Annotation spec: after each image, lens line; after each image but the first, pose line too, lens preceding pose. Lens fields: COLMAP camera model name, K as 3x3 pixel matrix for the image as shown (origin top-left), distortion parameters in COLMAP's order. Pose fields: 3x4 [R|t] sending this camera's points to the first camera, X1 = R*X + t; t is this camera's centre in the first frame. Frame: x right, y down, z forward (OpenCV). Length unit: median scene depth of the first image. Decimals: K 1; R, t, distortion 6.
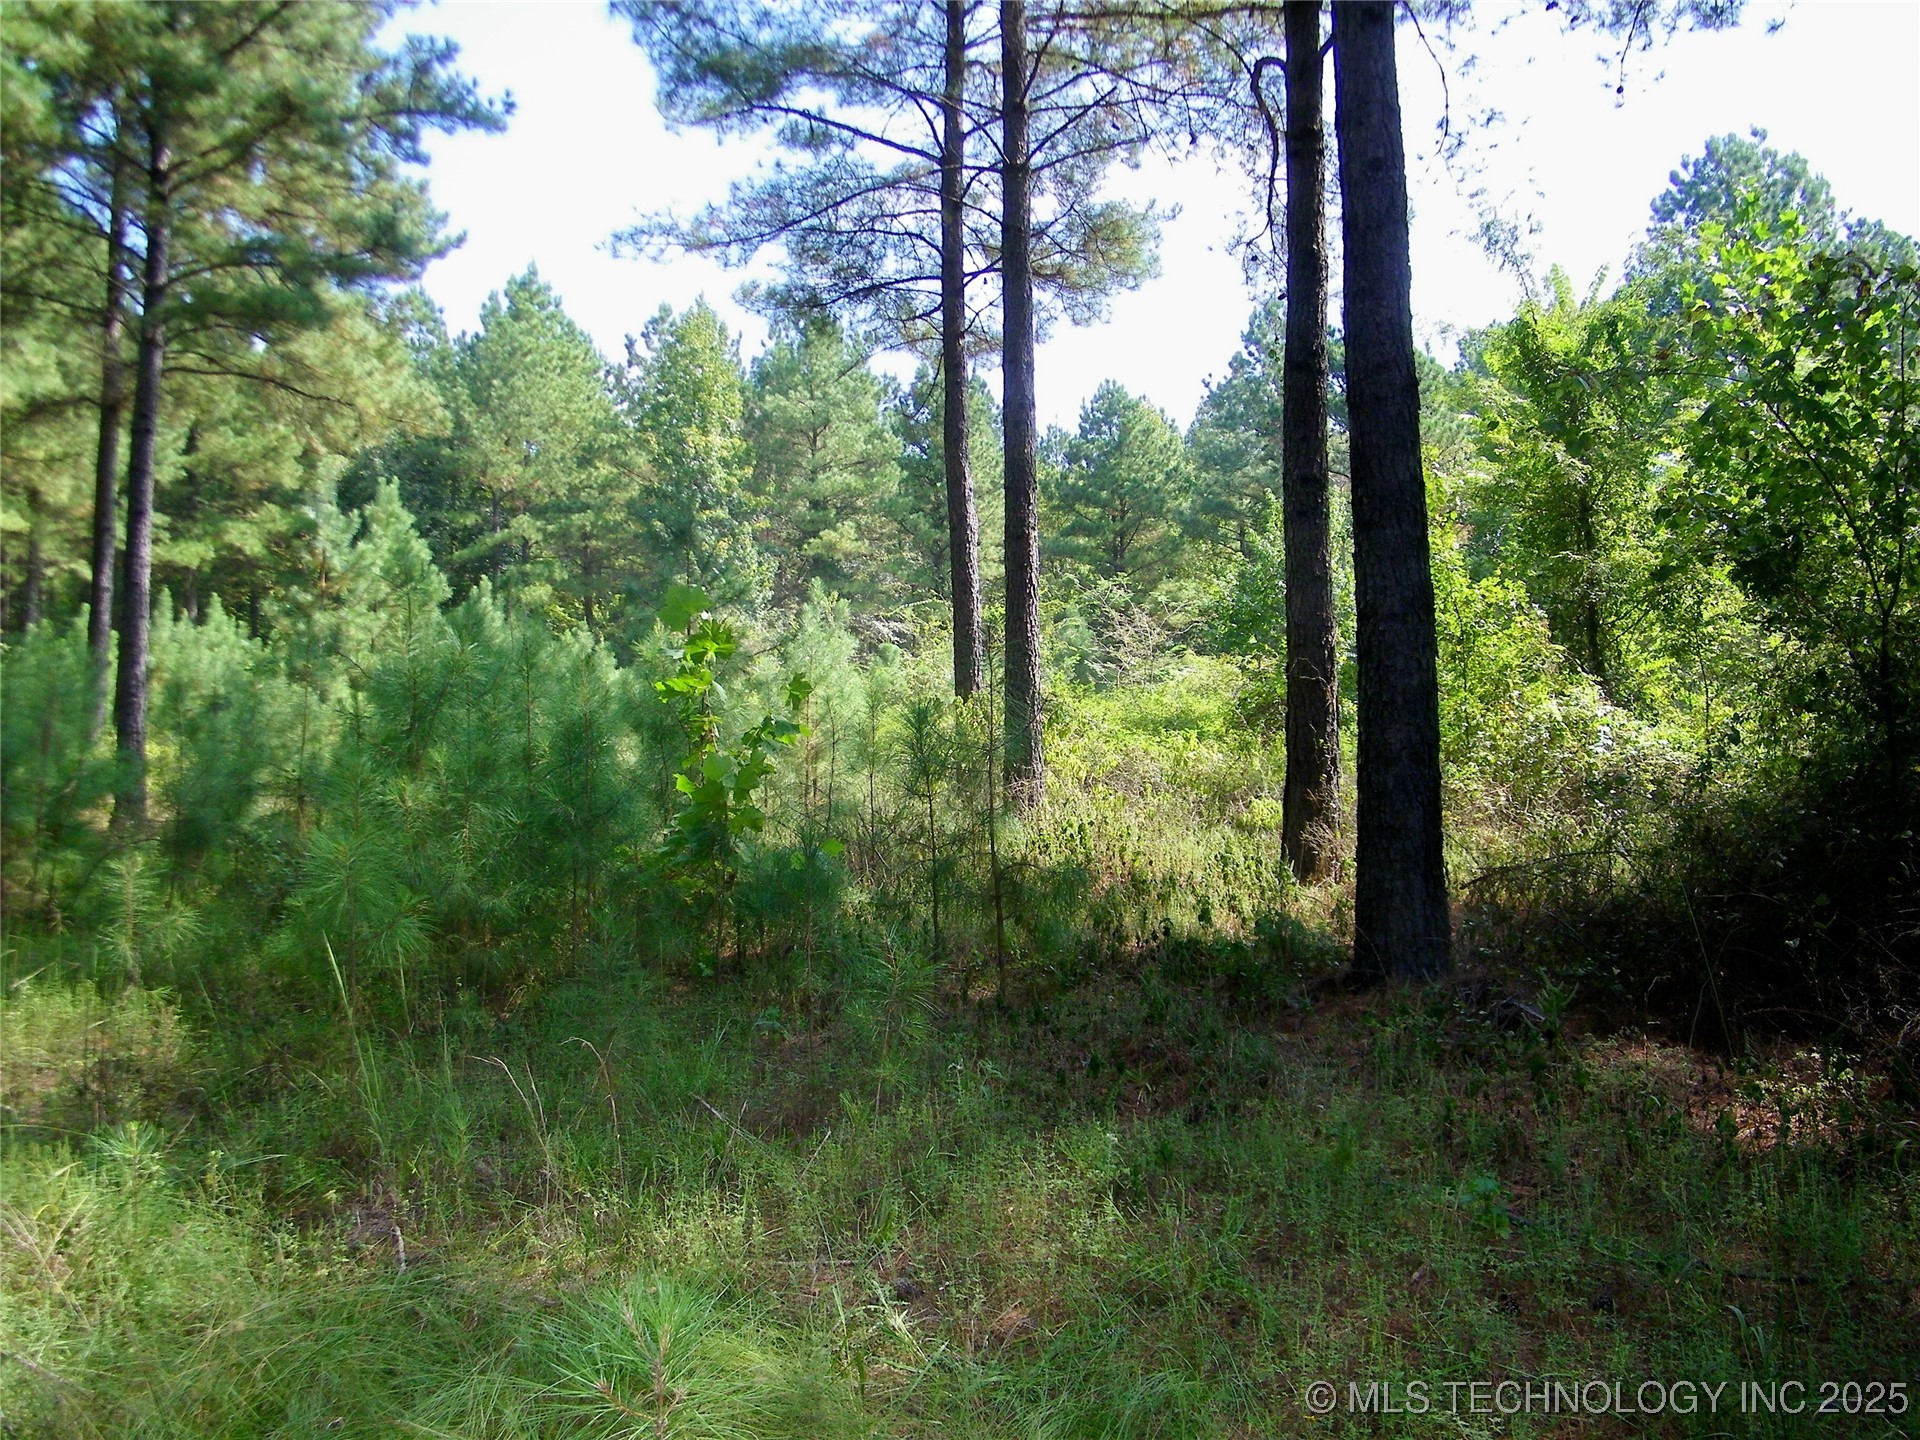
lens RADIAL K [[1620.9, 0, 957.1], [0, 1620.9, 752.8], [0, 0, 1]] dist [-0.190999, 0.153876]
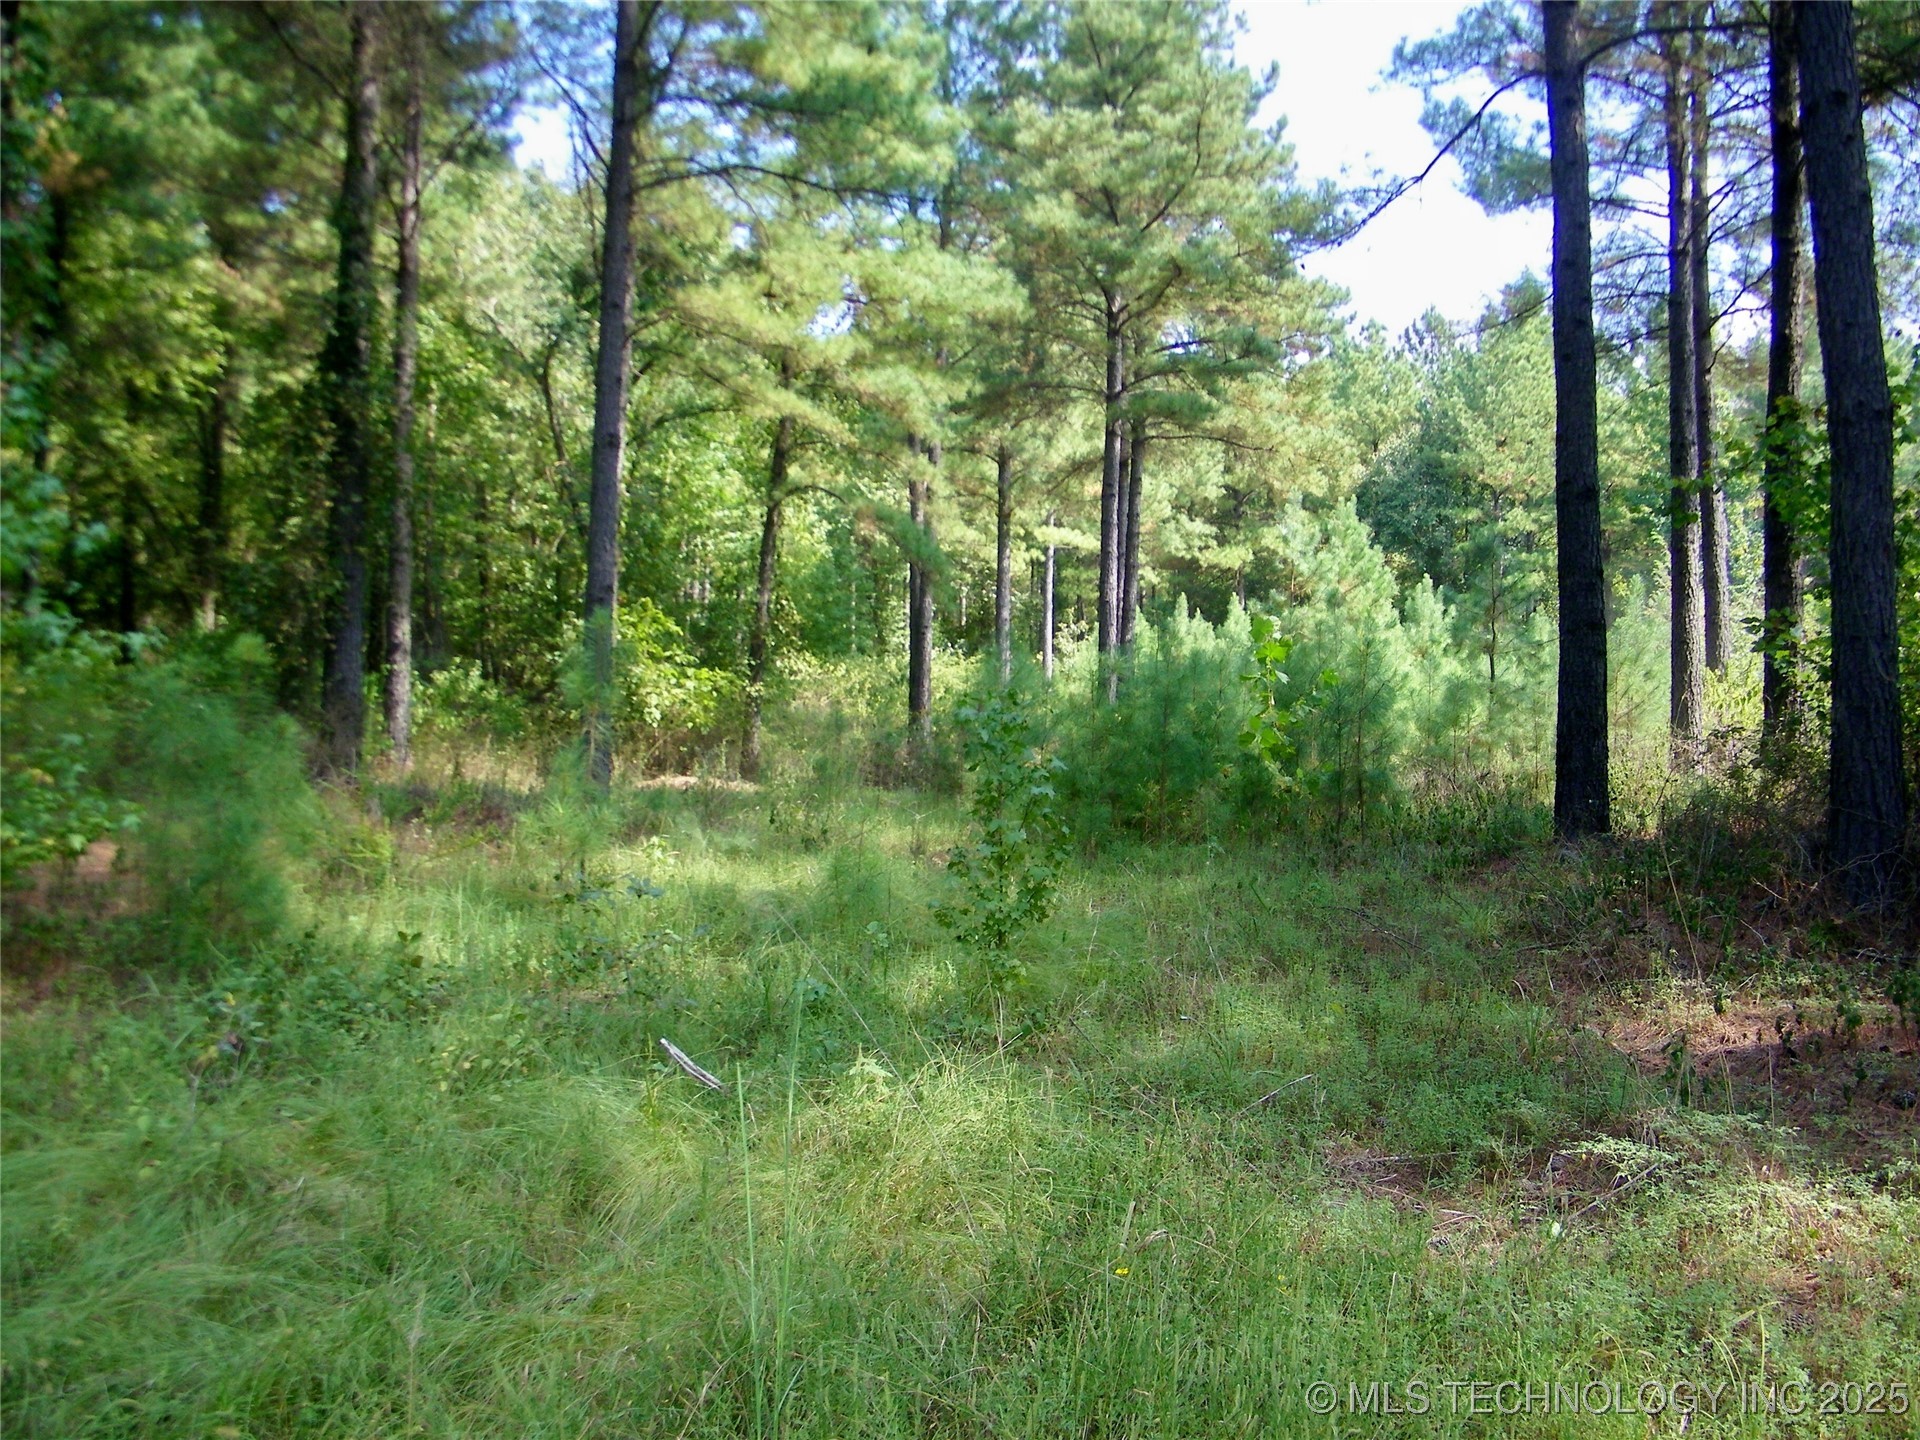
lens RADIAL K [[1644.4, 0, 958.2], [0, 1644.4, 696.3], [0, 0, 1]] dist [-0.202074, 0.182162]
pose [[0.782794, -0.005910, -0.622253, 0.109775], [-0.007778, 0.999784, -0.019280, 0.003713], [0.622232, 0.019932, 0.782579, -0.096473]]
